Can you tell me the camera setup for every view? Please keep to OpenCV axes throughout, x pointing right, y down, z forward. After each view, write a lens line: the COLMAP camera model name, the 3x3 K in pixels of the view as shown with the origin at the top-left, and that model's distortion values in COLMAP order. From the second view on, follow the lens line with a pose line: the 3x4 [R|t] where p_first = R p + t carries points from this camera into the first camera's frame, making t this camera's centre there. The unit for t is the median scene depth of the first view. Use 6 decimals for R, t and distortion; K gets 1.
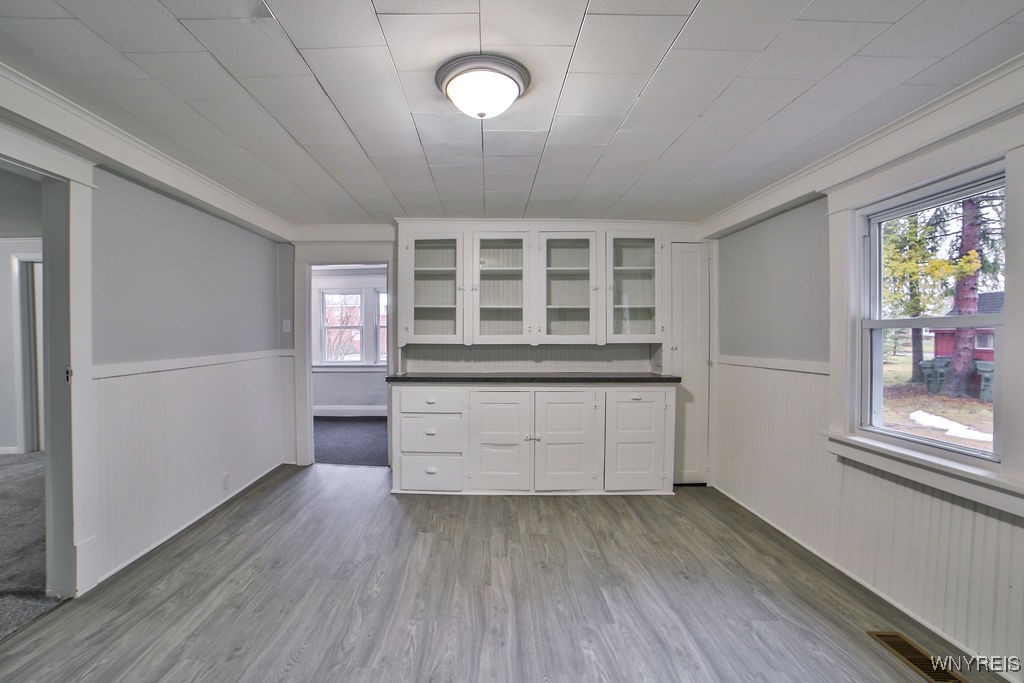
lens RADIAL K [[456.1, 0, 474.8], [0, 456.1, 341.3], [0, 0, 1]] dist [-0.109518, 0.052308]
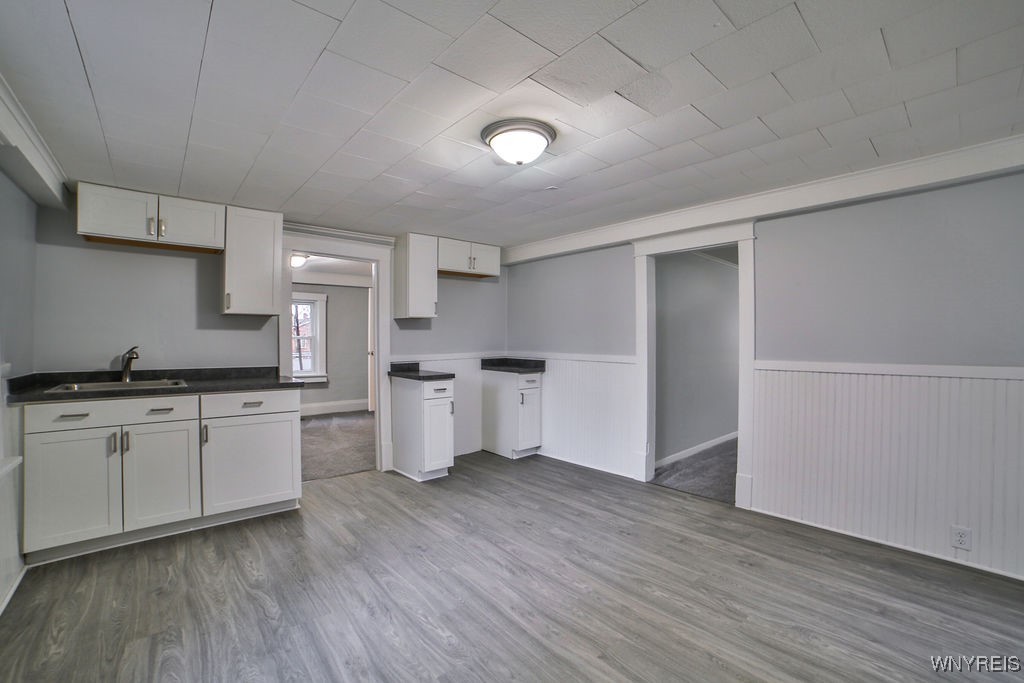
lens RADIAL K [[435.1, 0, 516.2], [0, 435.1, 339.9], [0, 0, 1]] dist [-0.099895, 0.032240]
pose [[-0.729653, 0.000676, -0.683817, 0.501735], [-0.010701, 0.999866, 0.012407, -0.014650], [0.683734, 0.016370, -0.729548, 1.114643]]
